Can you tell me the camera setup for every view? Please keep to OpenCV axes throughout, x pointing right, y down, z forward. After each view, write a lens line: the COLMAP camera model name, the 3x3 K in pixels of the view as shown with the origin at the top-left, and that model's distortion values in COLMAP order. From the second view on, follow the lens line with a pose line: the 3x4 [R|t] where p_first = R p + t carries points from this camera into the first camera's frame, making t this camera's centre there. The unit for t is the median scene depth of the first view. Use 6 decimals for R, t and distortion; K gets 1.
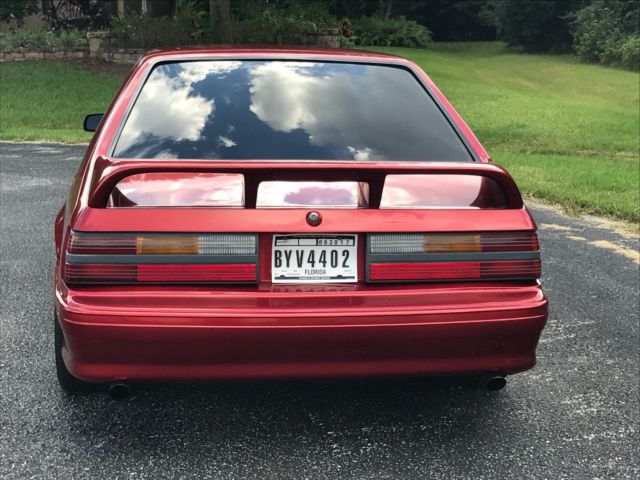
lens RADIAL K [[1114.3, 0, 319.0], [0, 1114.3, 238.9], [0, 0, 1]] dist [0.080288, 0.000000]
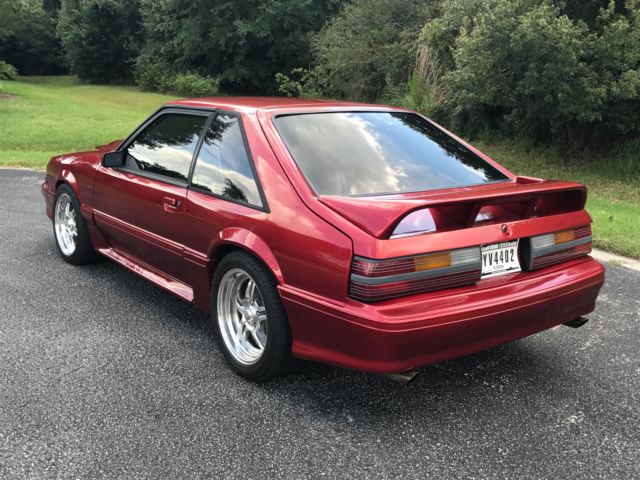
lens RADIAL K [[707.3, 0, 321.9], [0, 707.3, 242.2], [0, 0, 1]] dist [-0.012367, 0.000000]
pose [[0.868930, -0.106829, 0.483268, -0.626260], [0.078993, 0.993845, 0.077663, -0.088860], [-0.488591, -0.029309, 0.872021, 0.328141]]
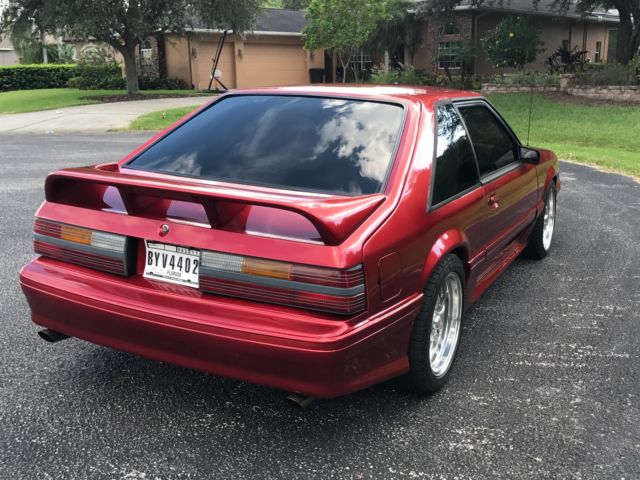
lens RADIAL K [[685.4, 0, 320.2], [0, 685.4, 238.7], [0, 0, 1]] dist [-0.027579, 0.000000]
pose [[0.819677, 0.138218, -0.555900, 0.530266], [-0.107547, 0.990328, 0.087656, -0.089249], [0.562639, -0.012065, 0.826614, 0.477720]]
